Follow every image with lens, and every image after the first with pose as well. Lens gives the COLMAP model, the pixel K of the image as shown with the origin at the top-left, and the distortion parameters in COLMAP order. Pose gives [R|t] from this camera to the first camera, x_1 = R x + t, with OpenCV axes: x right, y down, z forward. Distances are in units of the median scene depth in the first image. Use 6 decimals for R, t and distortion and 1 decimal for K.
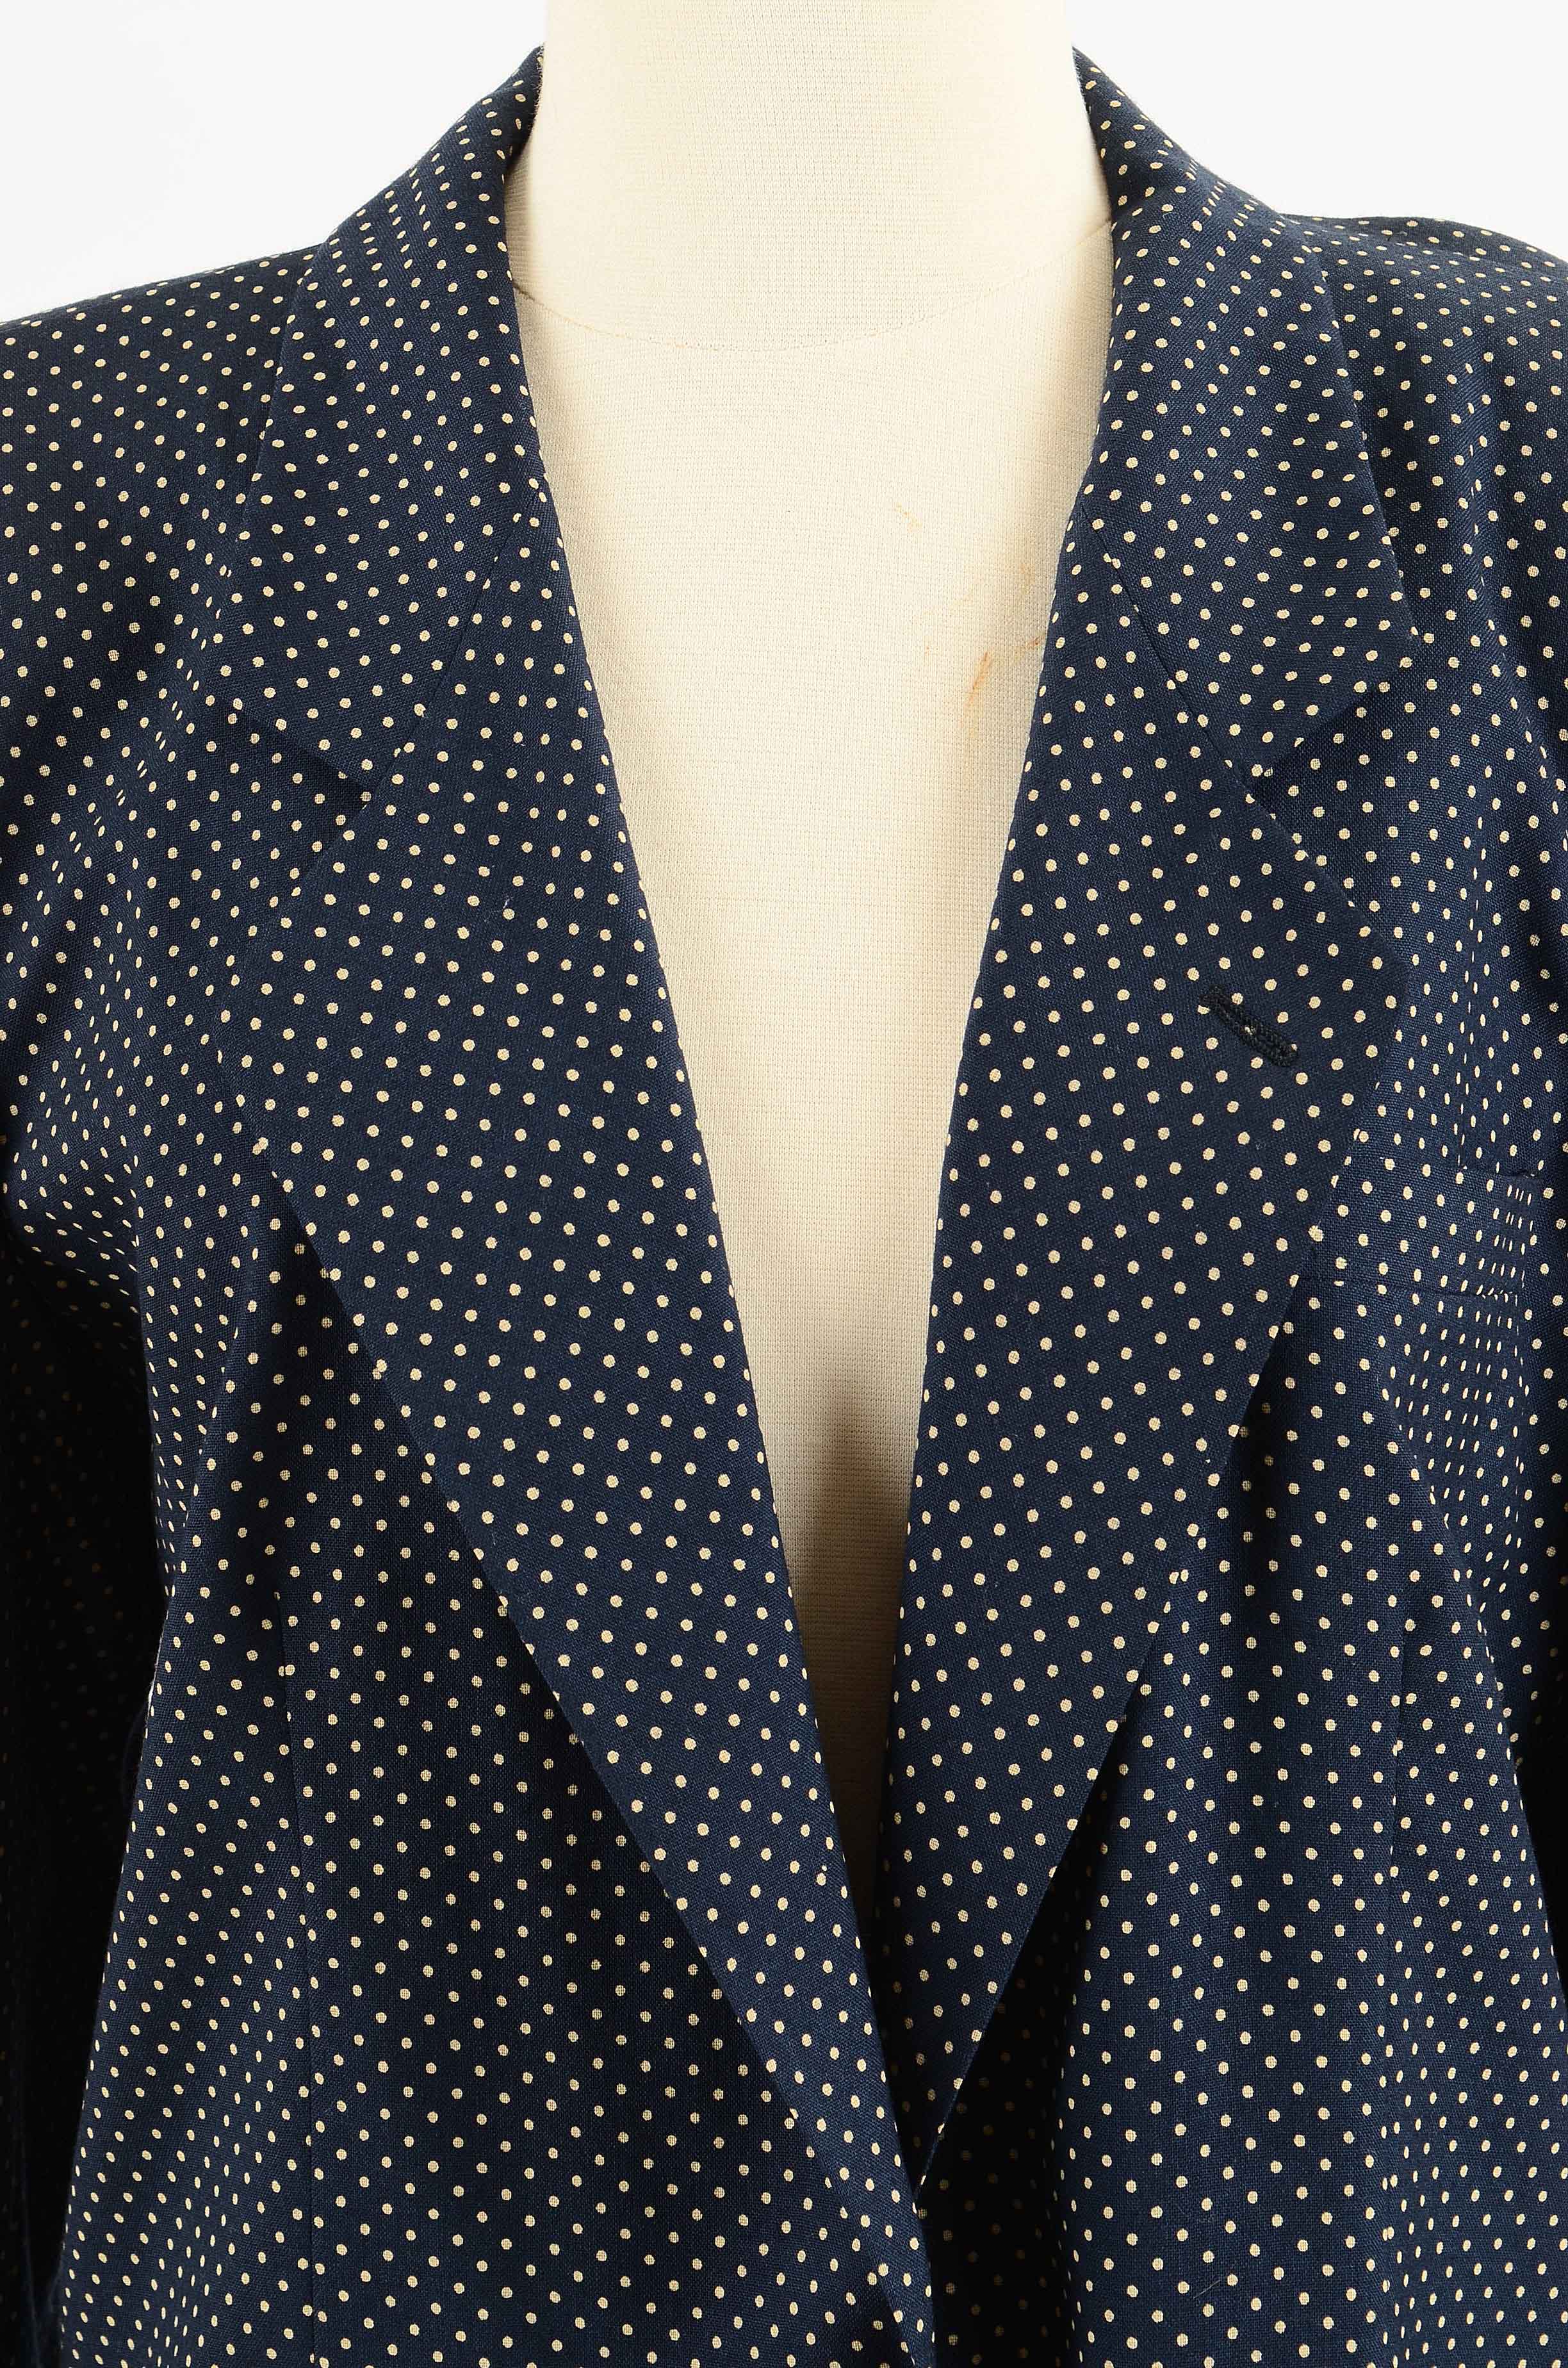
lens RADIAL K [[5217.7, 0, 784.0], [0, 5217.7, 1184.0], [0, 0, 1]] dist [0.062941, 0.083045]
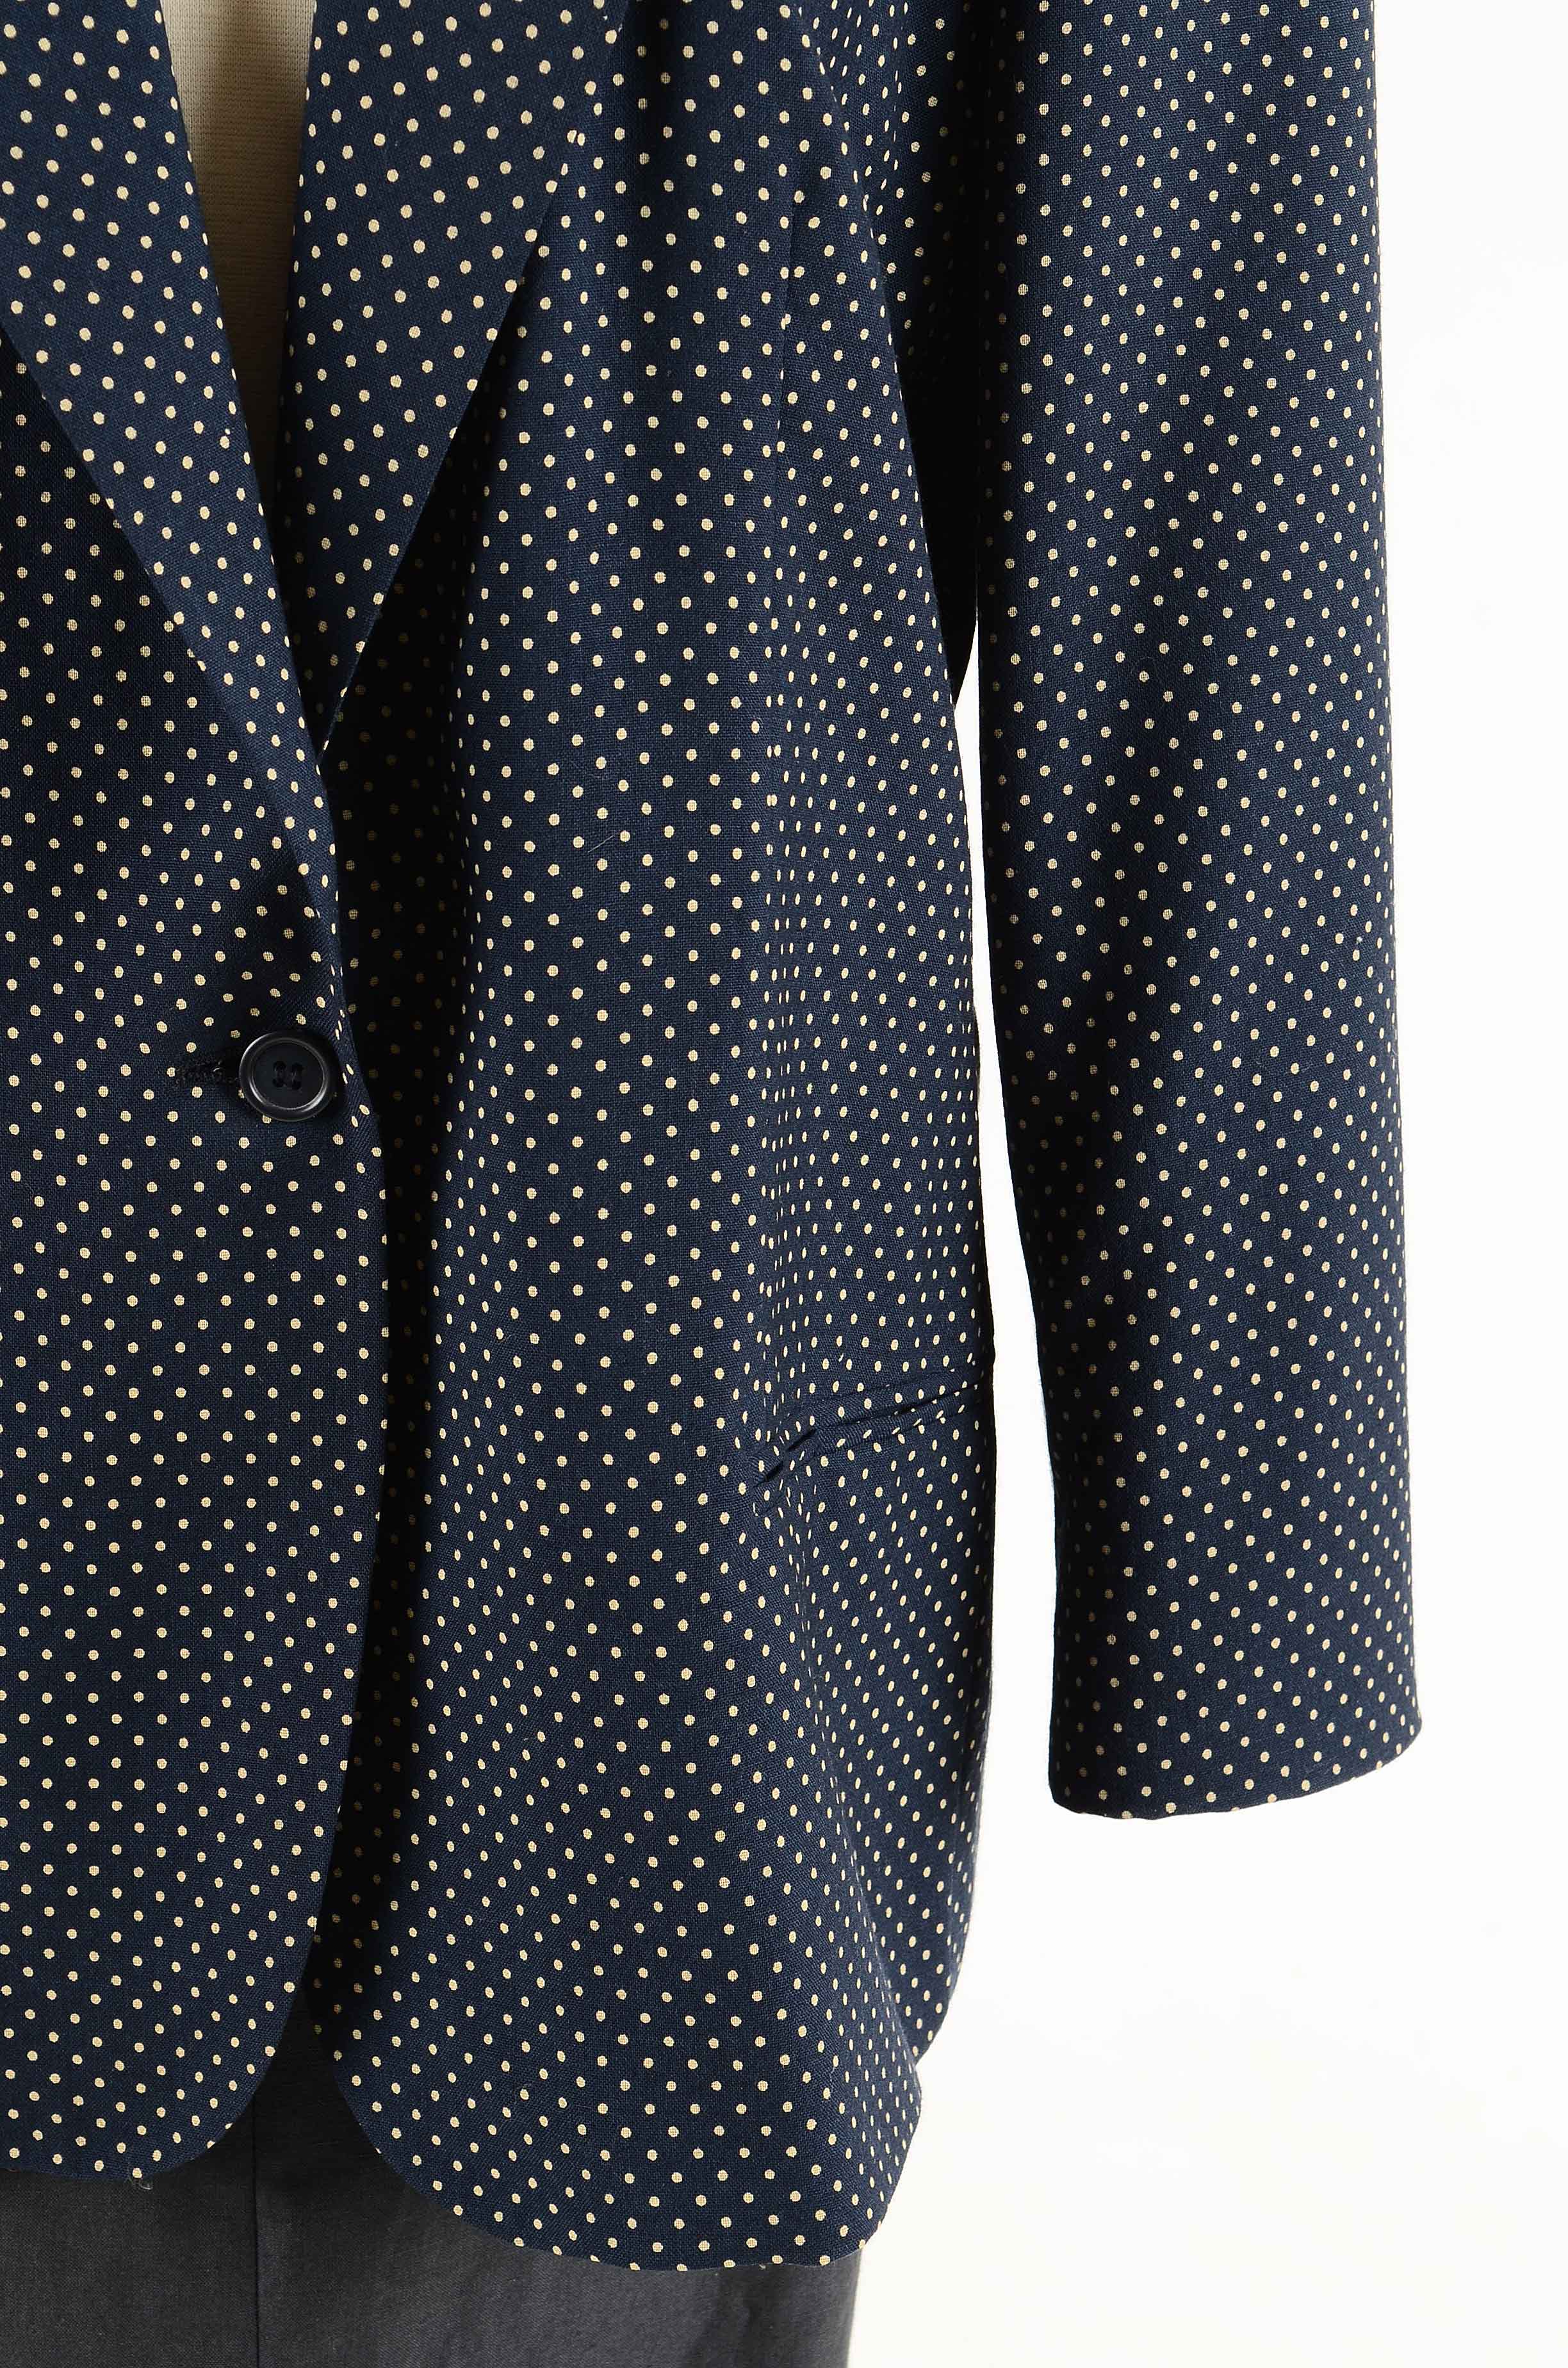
lens RADIAL K [[5217.7, 0, 784.0], [0, 5217.7, 1184.0], [0, 0, 1]] dist [0.062941, 0.083045]
pose [[0.990125, -0.013566, 0.139527, -0.028832], [-0.005409, 0.990869, 0.134720, 0.137632], [-0.140081, -0.134145, 0.981011, -0.032275]]
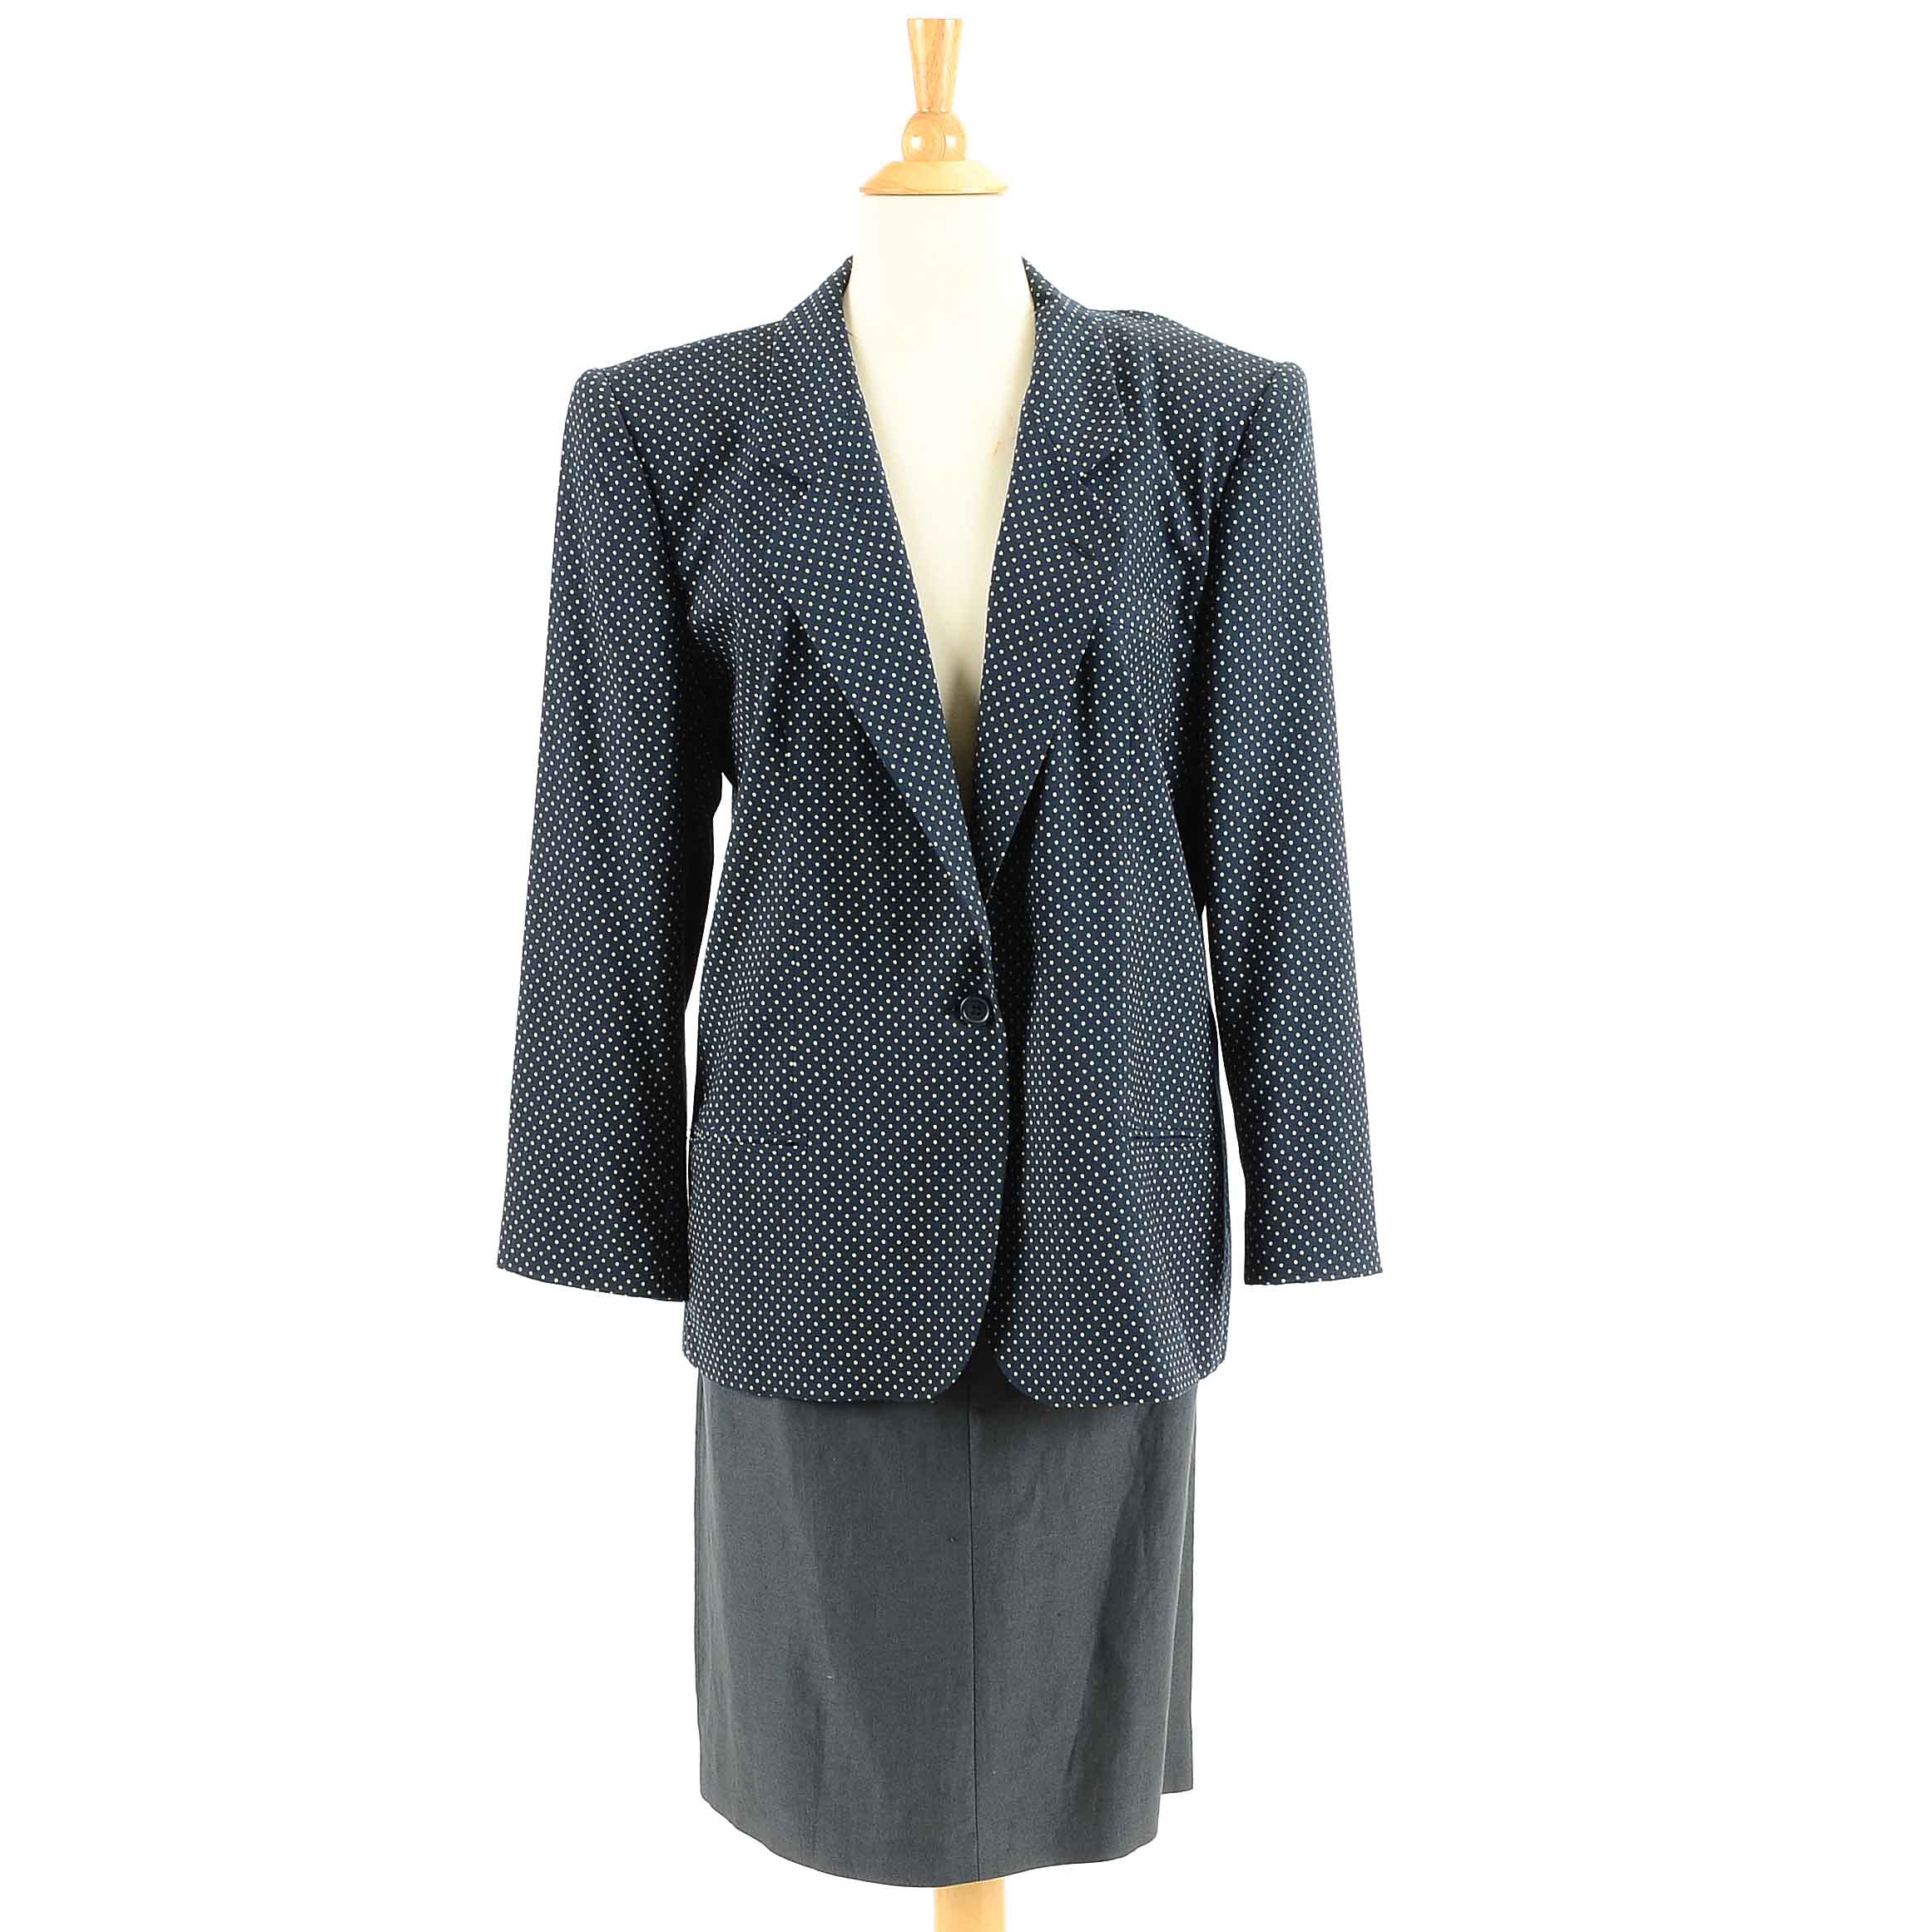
lens RADIAL K [[4973.3, 0, 966.0], [0, 4973.3, 966.0], [0, 0, 1]] dist [0.000398, -0.026876]
pose [[0.998820, -0.012869, 0.046826, -0.133911], [0.015599, 0.998170, -0.058423, 0.414770], [-0.045988, 0.059085, 0.997193, -2.117856]]
